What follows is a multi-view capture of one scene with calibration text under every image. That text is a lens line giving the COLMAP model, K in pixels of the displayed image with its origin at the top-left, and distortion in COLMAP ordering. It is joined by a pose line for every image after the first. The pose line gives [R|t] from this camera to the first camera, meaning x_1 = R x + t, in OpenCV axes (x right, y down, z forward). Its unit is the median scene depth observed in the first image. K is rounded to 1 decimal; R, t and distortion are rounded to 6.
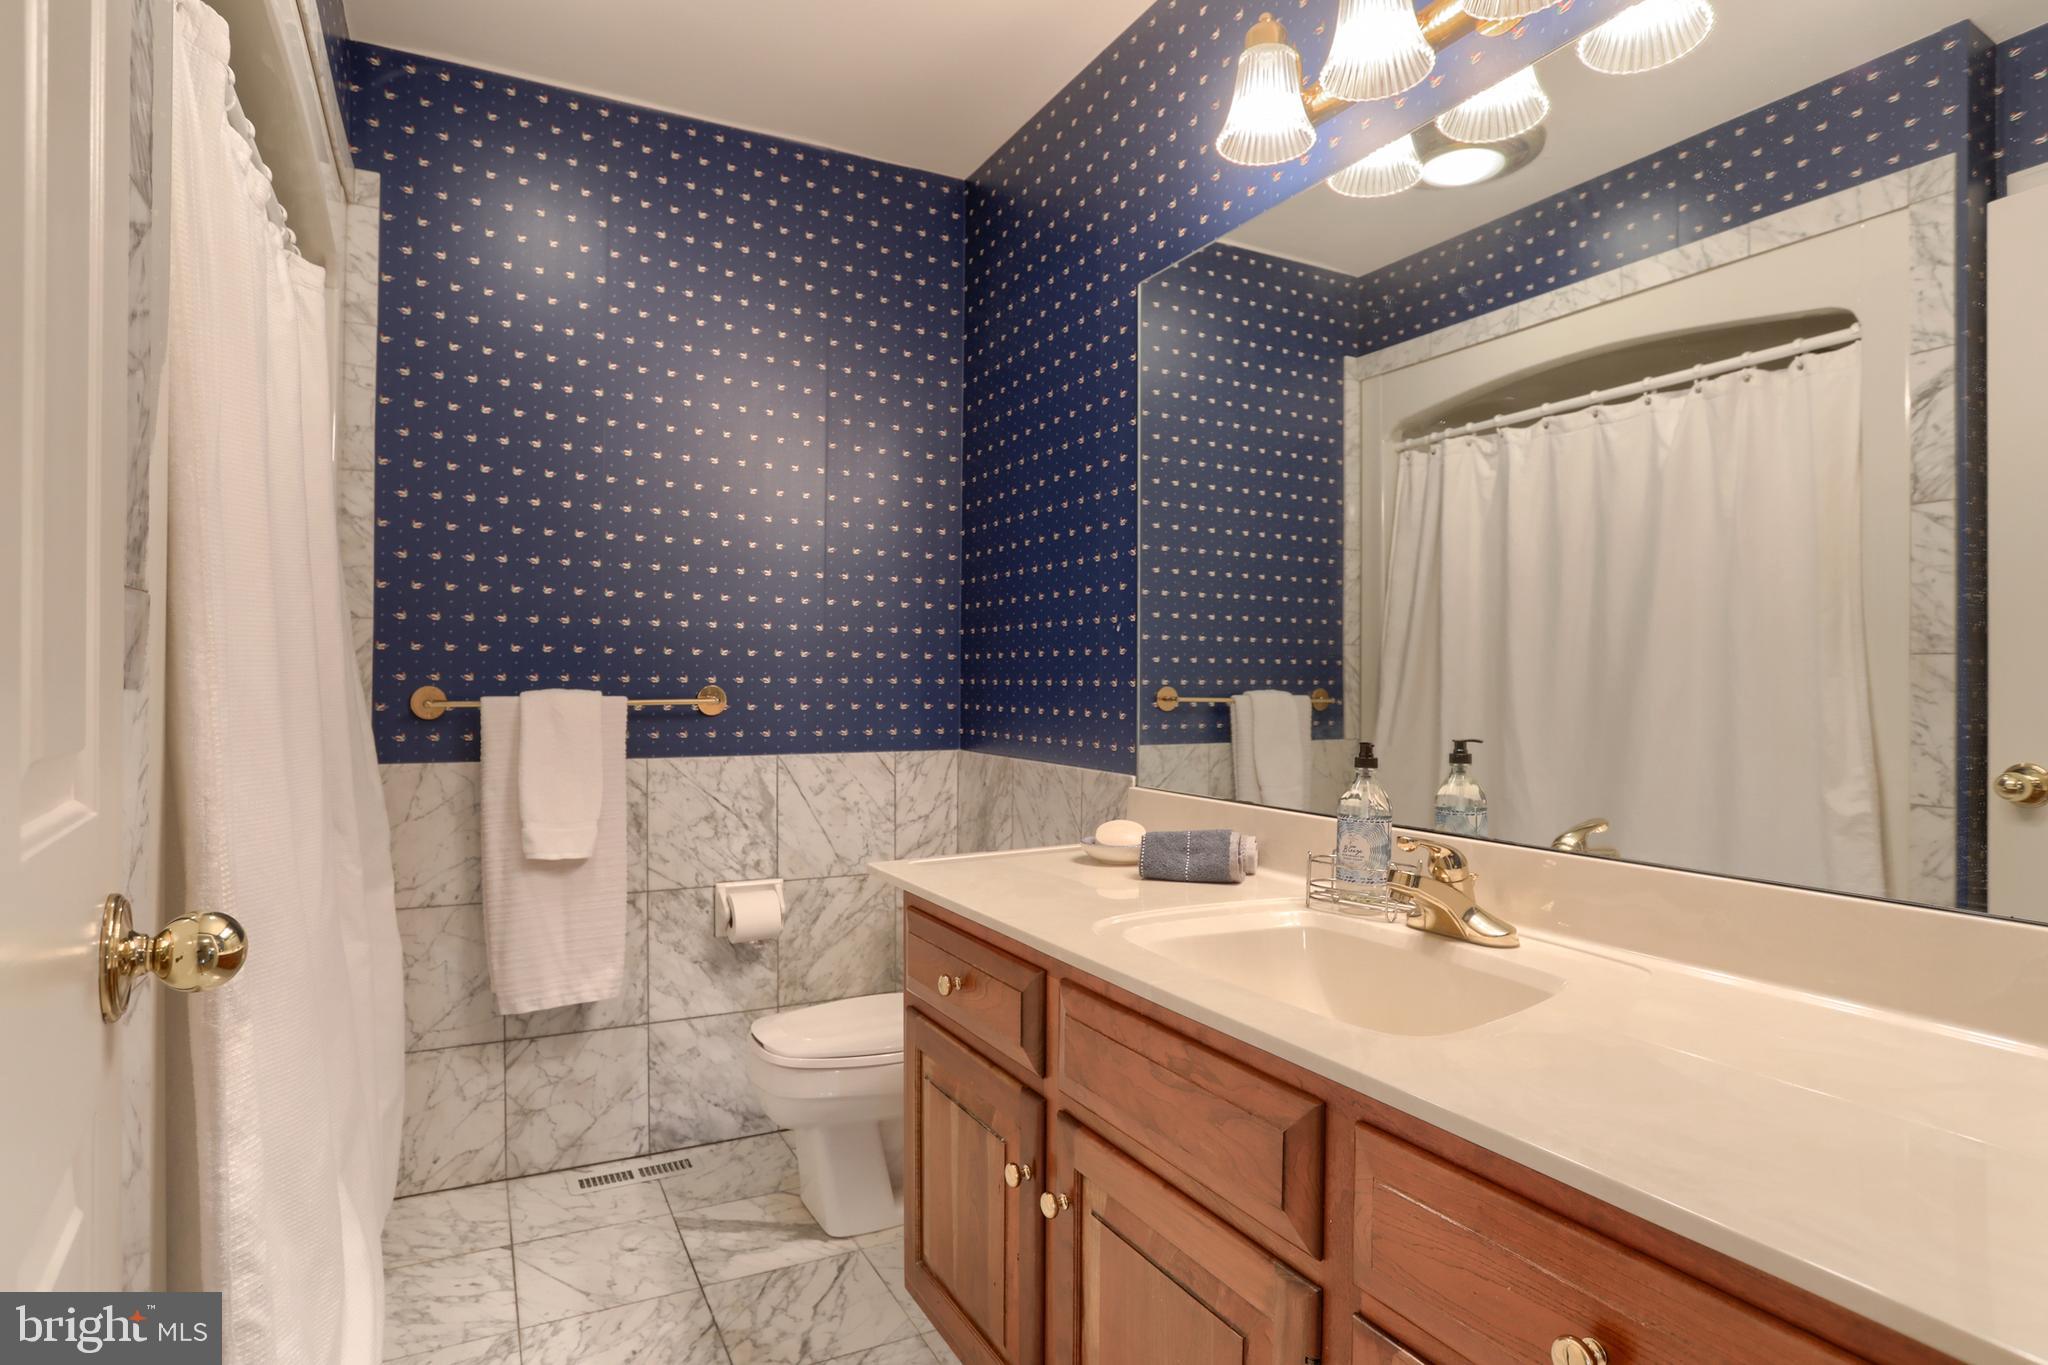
lens RADIAL K [[1091.6, 0, 1008.9], [0, 1091.6, 678.4], [0, 0, 1]] dist [-0.047144, 0.022520]
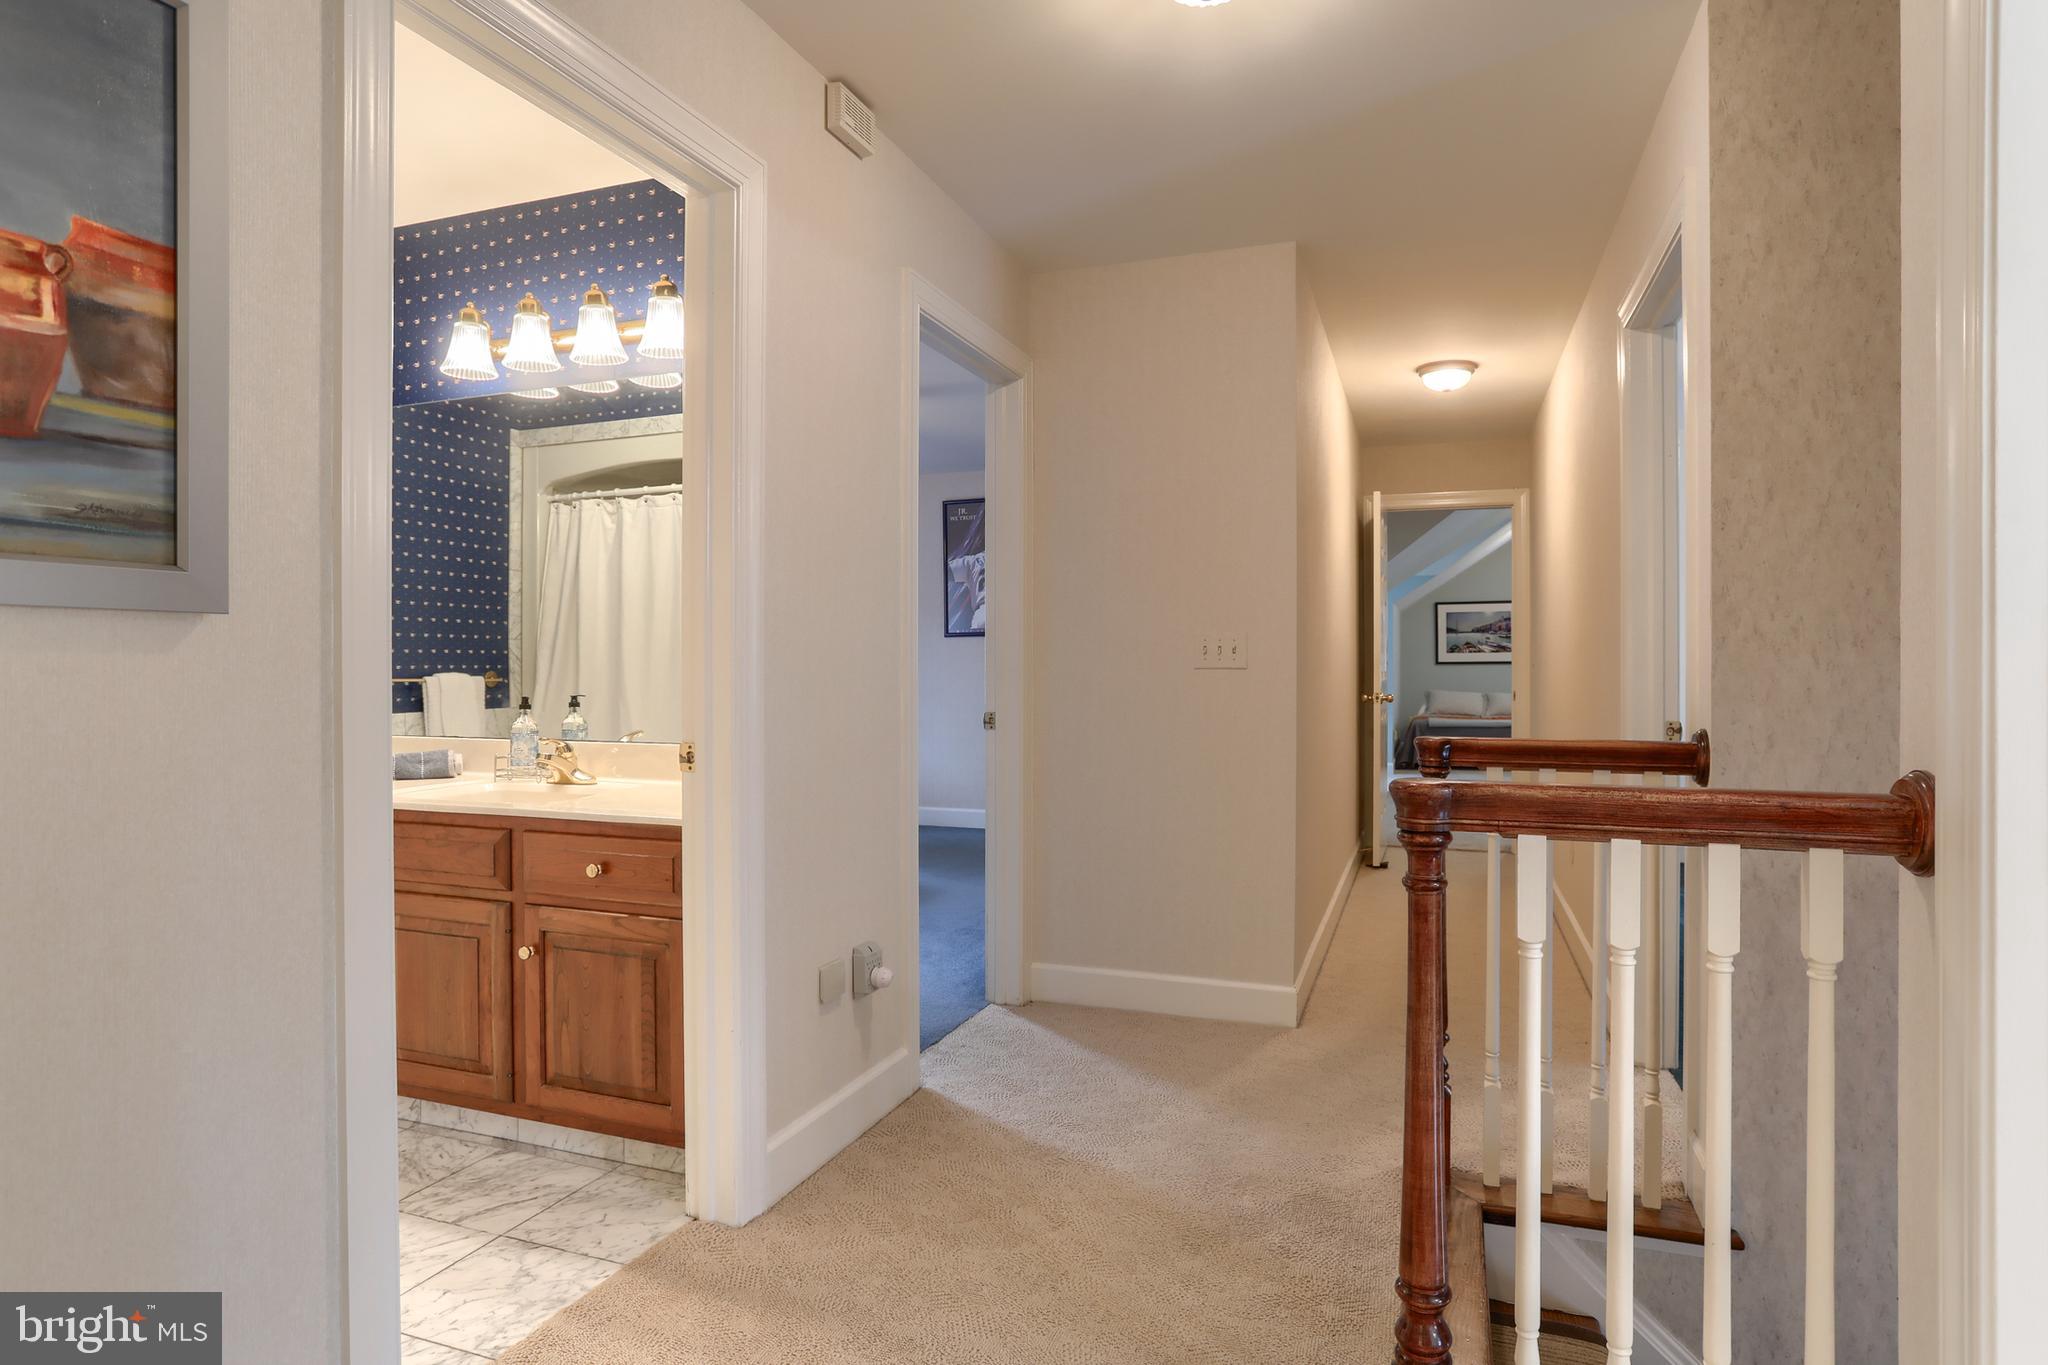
lens RADIAL K [[1091.6, 0, 1012.9], [0, 1091.6, 662.0], [0, 0, 1]] dist [-0.047144, 0.022520]
pose [[0.738677, -0.005055, 0.674040, -0.154838], [0.004490, 0.999987, 0.002579, -0.002812], [-0.674044, 0.001122, 0.738690, -0.475223]]
